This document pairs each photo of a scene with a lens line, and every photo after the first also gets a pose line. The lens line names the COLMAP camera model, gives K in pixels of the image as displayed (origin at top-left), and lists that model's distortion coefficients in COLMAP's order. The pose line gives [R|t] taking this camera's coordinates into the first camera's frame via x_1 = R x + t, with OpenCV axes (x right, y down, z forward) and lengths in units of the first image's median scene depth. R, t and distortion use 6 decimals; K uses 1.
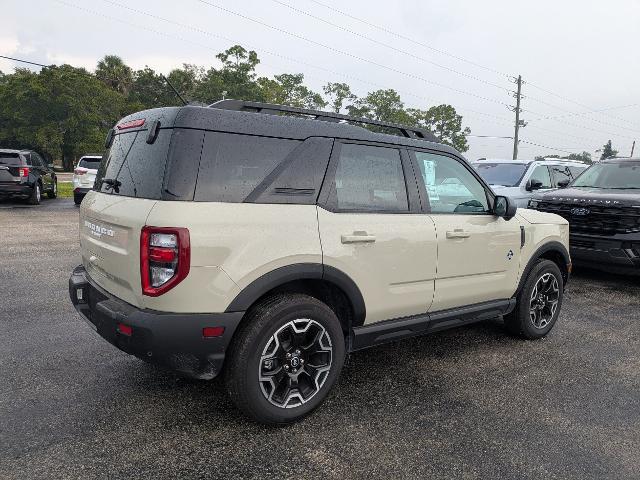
lens RADIAL K [[500.9, 0, 336.6], [0, 500.9, 241.8], [0, 0, 1]] dist [0.036401, -0.008344]
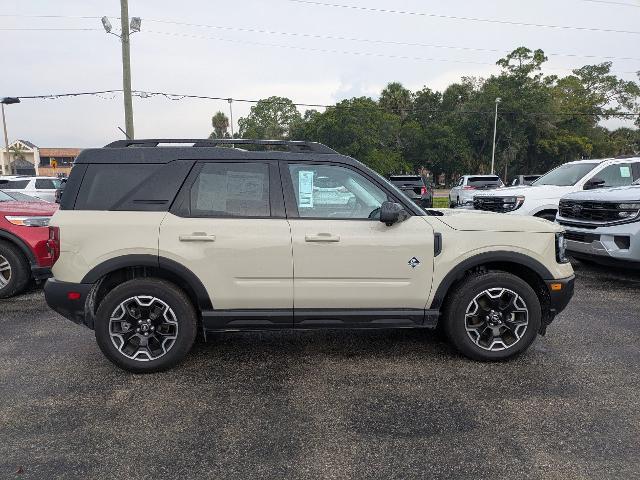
lens RADIAL K [[513.6, 0, 320.0], [0, 513.6, 240.0], [0, 0, 1]] dist [0.047891, -0.006019]
pose [[0.802035, 0.018937, -0.596976, 0.892018], [-0.036571, 0.999179, -0.017439, 0.008157], [0.596156, 0.035819, 0.802069, 0.122867]]
